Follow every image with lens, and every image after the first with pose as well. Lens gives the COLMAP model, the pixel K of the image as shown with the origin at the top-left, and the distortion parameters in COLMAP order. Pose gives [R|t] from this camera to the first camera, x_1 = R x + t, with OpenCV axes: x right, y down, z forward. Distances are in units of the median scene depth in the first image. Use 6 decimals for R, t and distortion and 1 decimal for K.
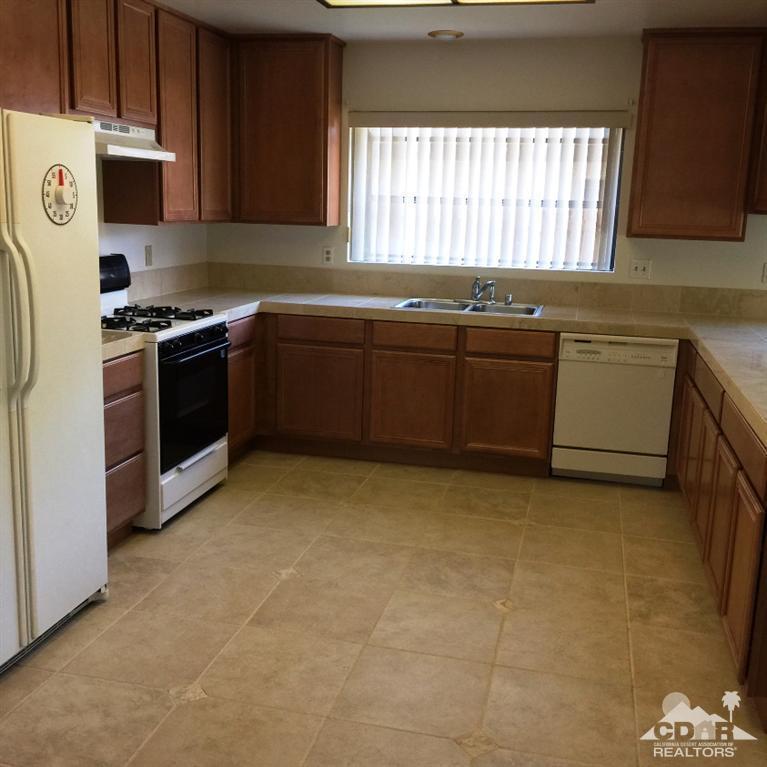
lens RADIAL K [[865.5, 0, 383.5], [0, 865.5, 383.5], [0, 0, 1]] dist [0.045617, -0.040992]
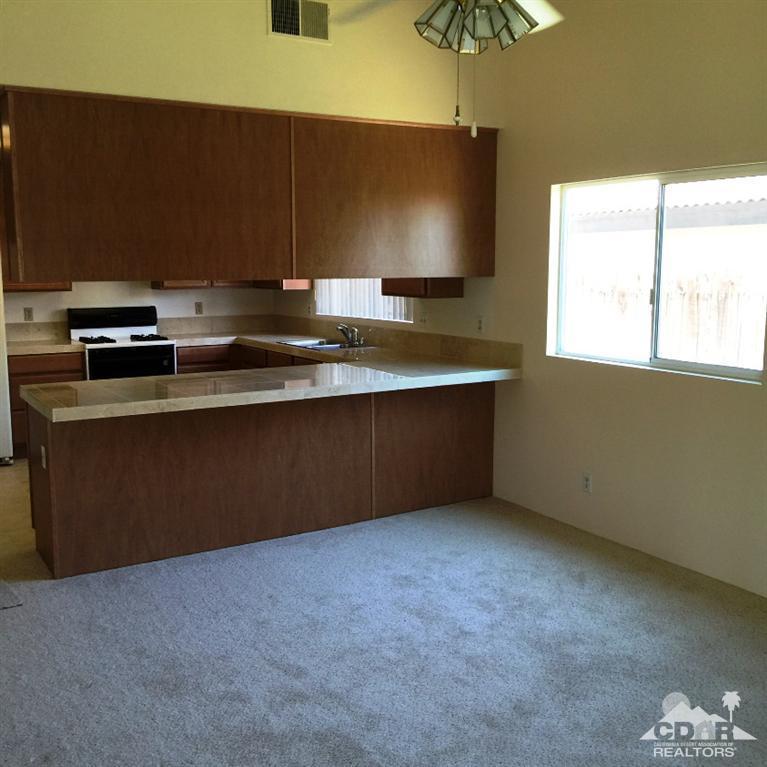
lens RADIAL K [[865.5, 0, 383.5], [0, 865.5, 383.5], [0, 0, 1]] dist [0.045617, -0.040992]
pose [[0.709949, 0.065632, -0.701188, 1.245929], [-0.116958, 0.992810, -0.025491, -0.000740], [0.694473, 0.100107, 0.712521, 0.065737]]
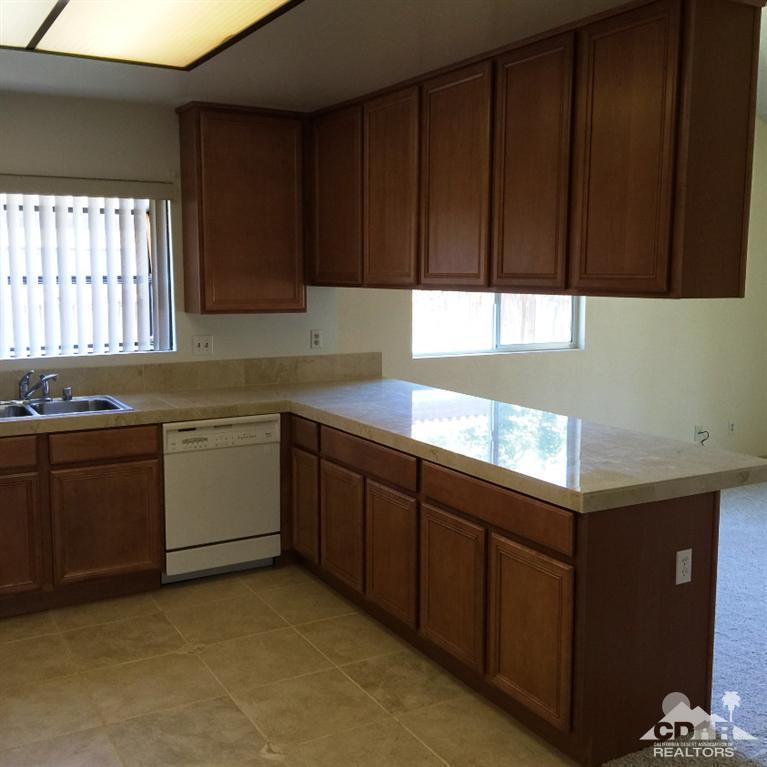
lens RADIAL K [[865.5, 0, 383.5], [0, 865.5, 383.5], [0, 0, 1]] dist [0.045617, -0.040992]
pose [[0.721562, -0.116146, 0.682538, -0.234815], [0.163752, 0.986488, -0.005246, -0.057249], [-0.672706, 0.115553, 0.730831, 0.188500]]
